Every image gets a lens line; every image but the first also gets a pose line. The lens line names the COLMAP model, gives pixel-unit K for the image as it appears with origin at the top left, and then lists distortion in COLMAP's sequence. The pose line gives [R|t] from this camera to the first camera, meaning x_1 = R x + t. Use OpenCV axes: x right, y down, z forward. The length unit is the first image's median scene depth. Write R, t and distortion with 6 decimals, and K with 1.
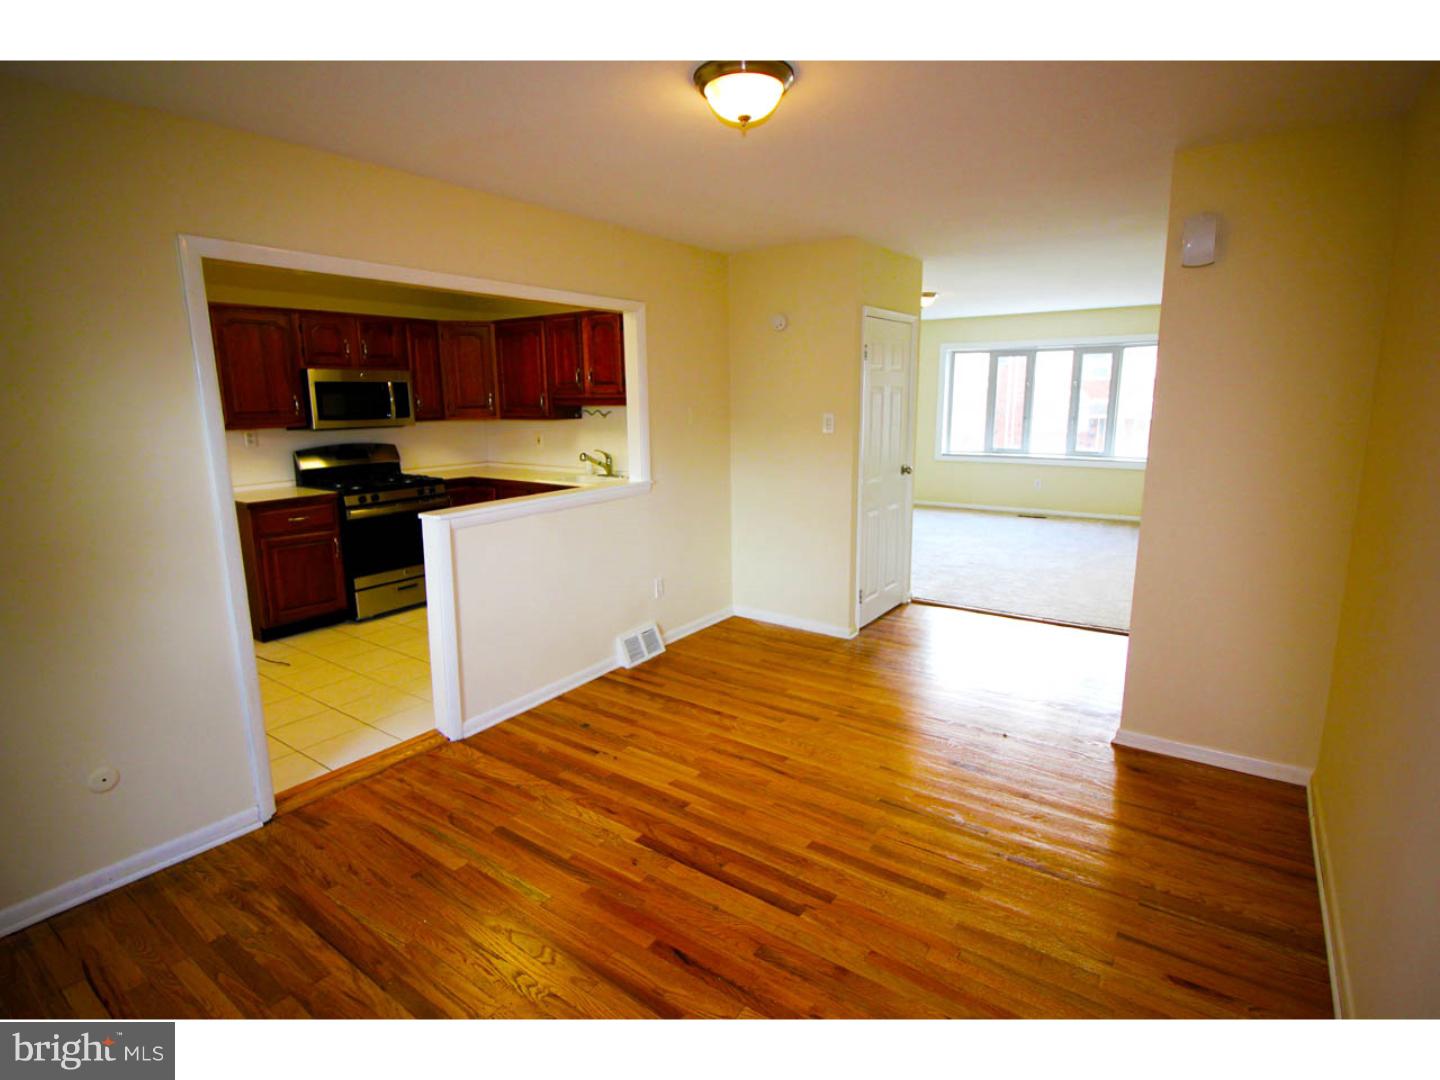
lens RADIAL K [[727.0, 0, 720.0], [0, 727.0, 531.7], [0, 0, 1]] dist [-0.005178, -0.000652]
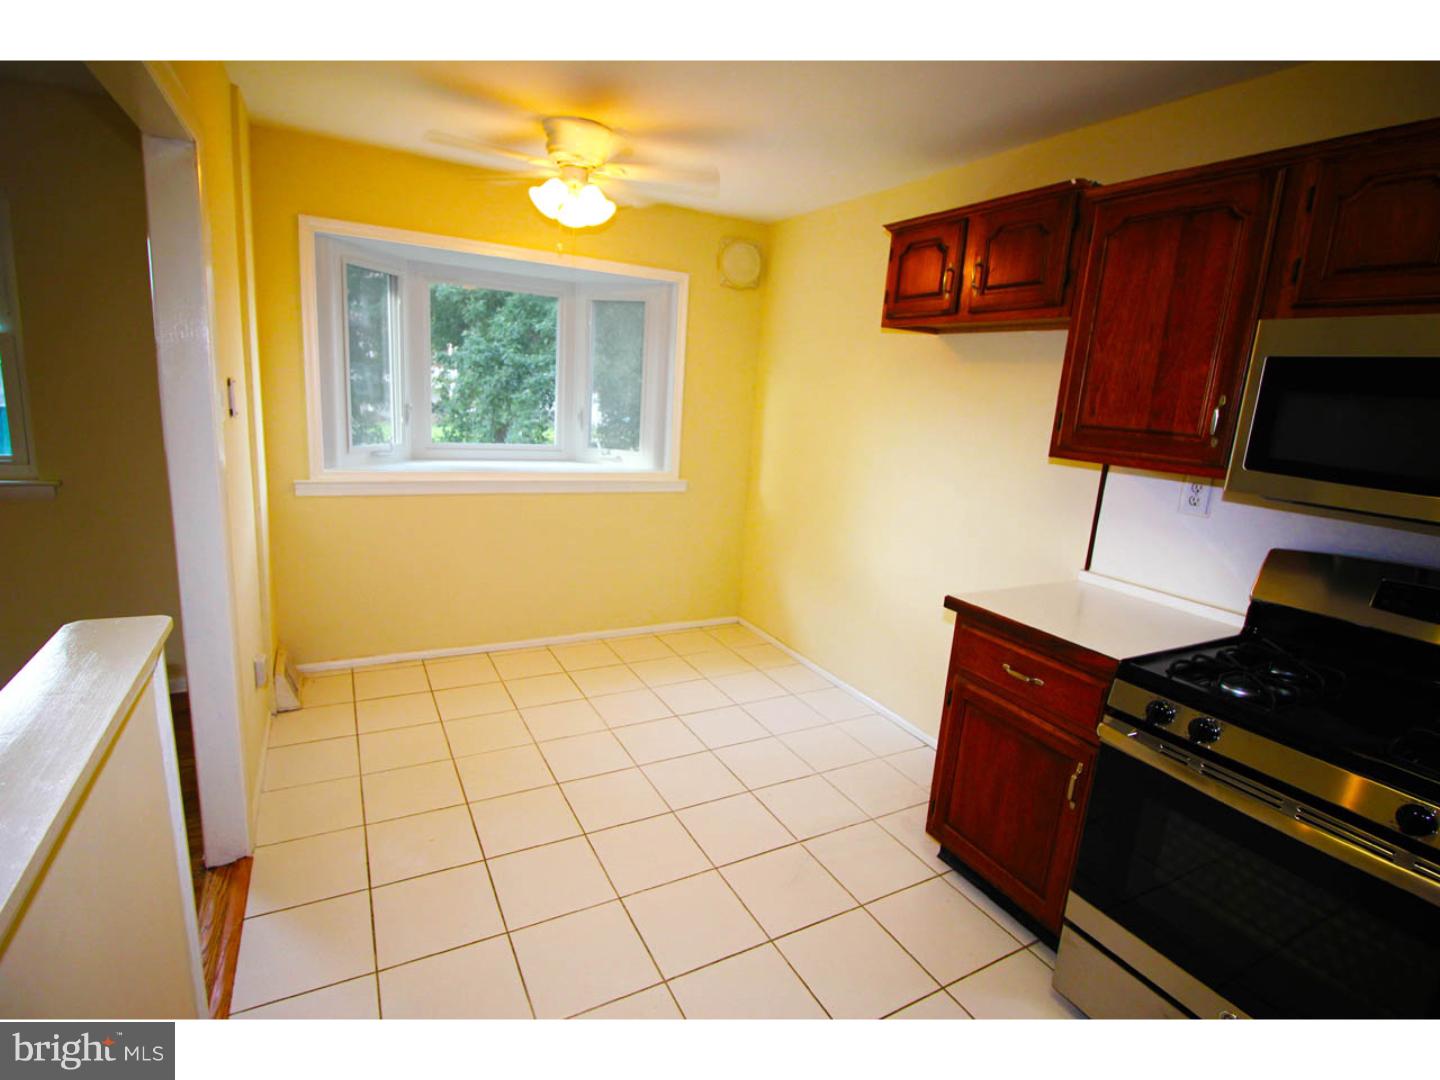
lens RADIAL K [[693.0, 0, 720.0], [0, 693.0, 540.0], [0, 0, 1]] dist [-0.001396, -0.011742]
pose [[-0.438966, 0.174959, -0.881305, -0.145119], [-0.228414, 0.926905, 0.297782, -0.161335], [0.868986, 0.332019, -0.366917, 0.905857]]
